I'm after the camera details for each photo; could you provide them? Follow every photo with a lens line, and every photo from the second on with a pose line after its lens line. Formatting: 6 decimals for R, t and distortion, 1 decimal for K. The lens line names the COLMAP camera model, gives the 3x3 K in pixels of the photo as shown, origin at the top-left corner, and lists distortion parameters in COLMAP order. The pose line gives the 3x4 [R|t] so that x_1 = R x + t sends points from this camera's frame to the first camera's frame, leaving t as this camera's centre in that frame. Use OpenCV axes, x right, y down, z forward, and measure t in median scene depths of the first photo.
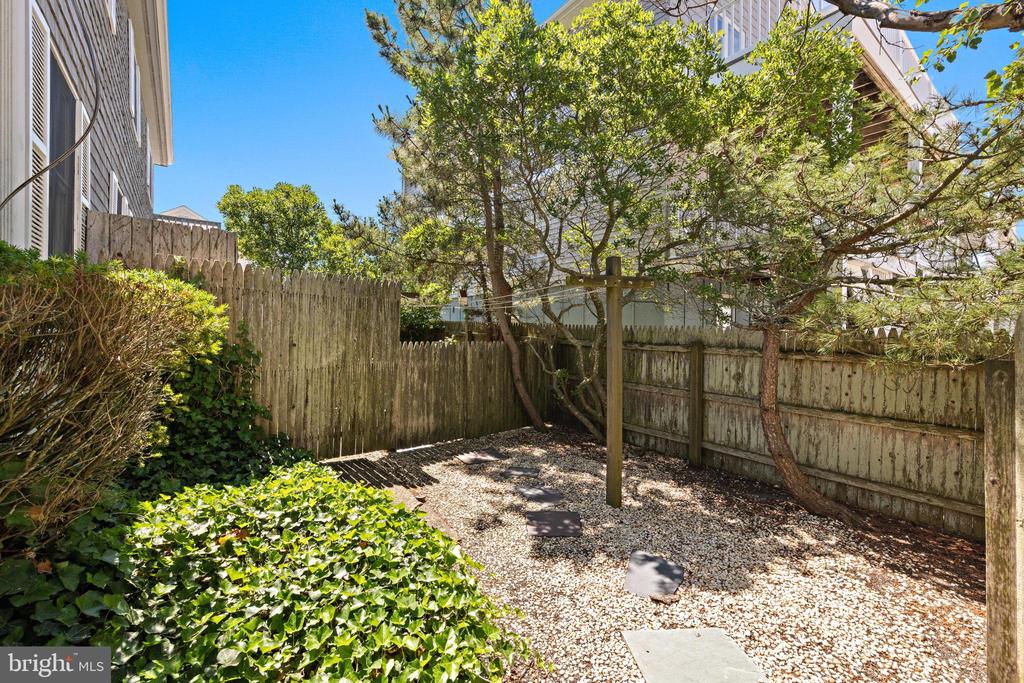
lens RADIAL K [[434.6, 0, 512.0], [0, 434.6, 341.5], [0, 0, 1]] dist [0.000170, -0.000011]
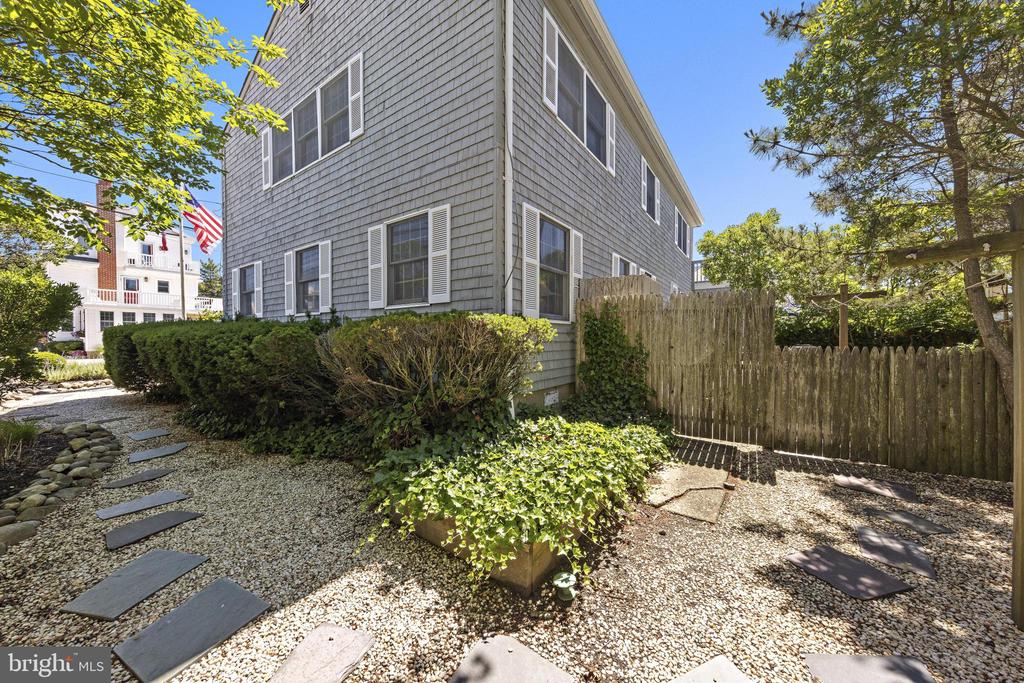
lens RADIAL K [[353.8, 0, 512.0], [0, 353.8, 341.5], [0, 0, 1]] dist [0.000227, 0.000019]
pose [[0.296173, -0.005143, -0.955121, 0.399432], [-0.012602, 0.999877, -0.009292, 0.006407], [0.955051, 0.014789, 0.296072, 0.161039]]
